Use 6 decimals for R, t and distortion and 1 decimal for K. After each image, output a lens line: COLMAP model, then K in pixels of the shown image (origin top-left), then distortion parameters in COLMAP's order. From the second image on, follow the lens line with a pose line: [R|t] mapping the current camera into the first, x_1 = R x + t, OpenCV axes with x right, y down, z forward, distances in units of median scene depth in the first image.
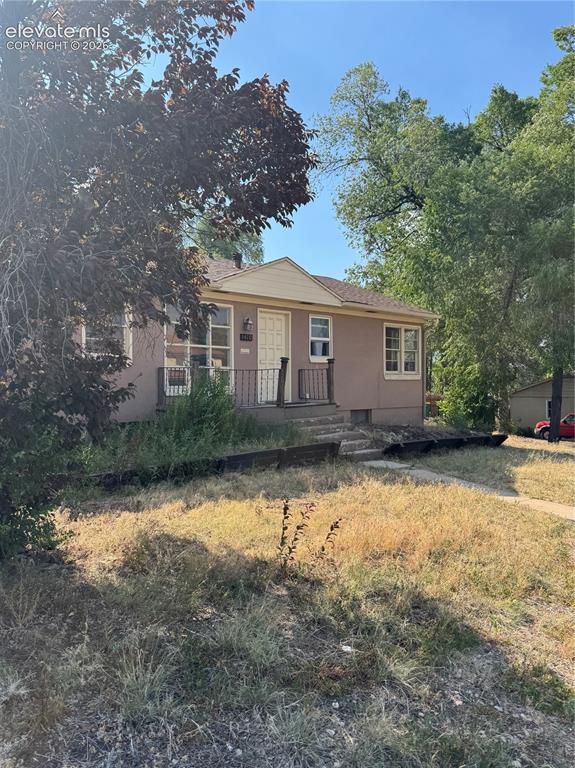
lens RADIAL K [[540.0, 0, 287.5], [0, 540.0, 384.9], [0, 0, 1]] dist [0.052058, -0.039905]
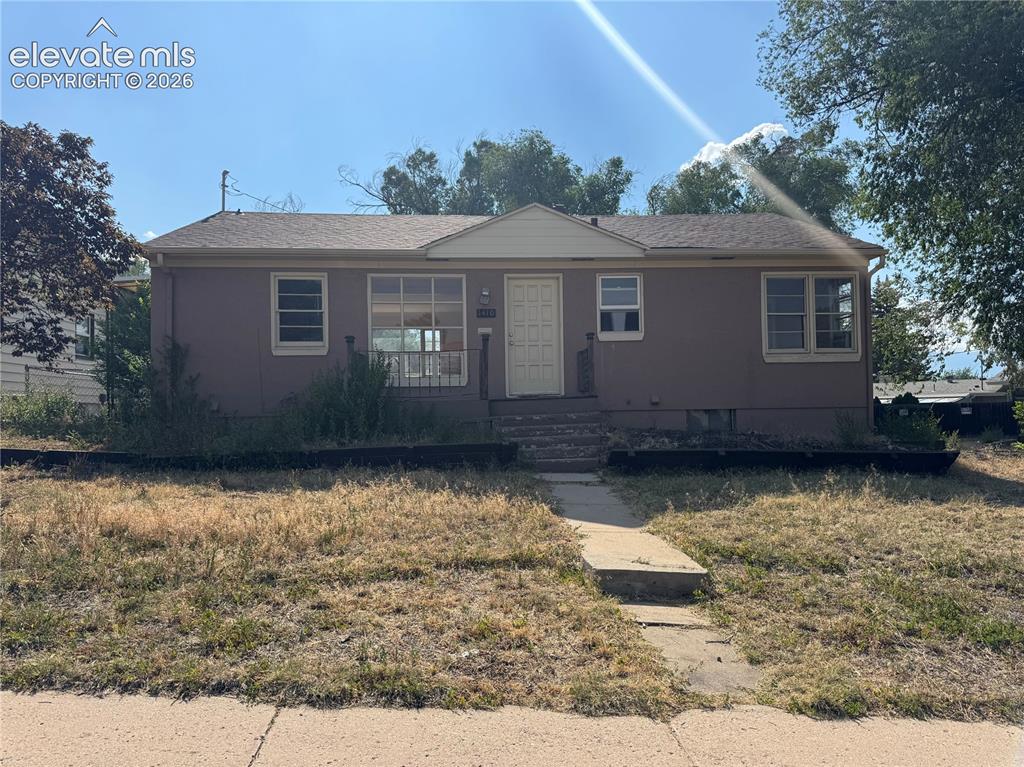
lens RADIAL K [[719.9, 0, 511.9], [0, 719.9, 382.2], [0, 0, 1]] dist [0.052058, -0.039905]
pose [[0.801048, -0.027755, -0.597956, 0.517114], [0.015715, 0.999555, -0.025343, 0.034771], [0.598394, 0.010904, 0.801128, 0.170051]]
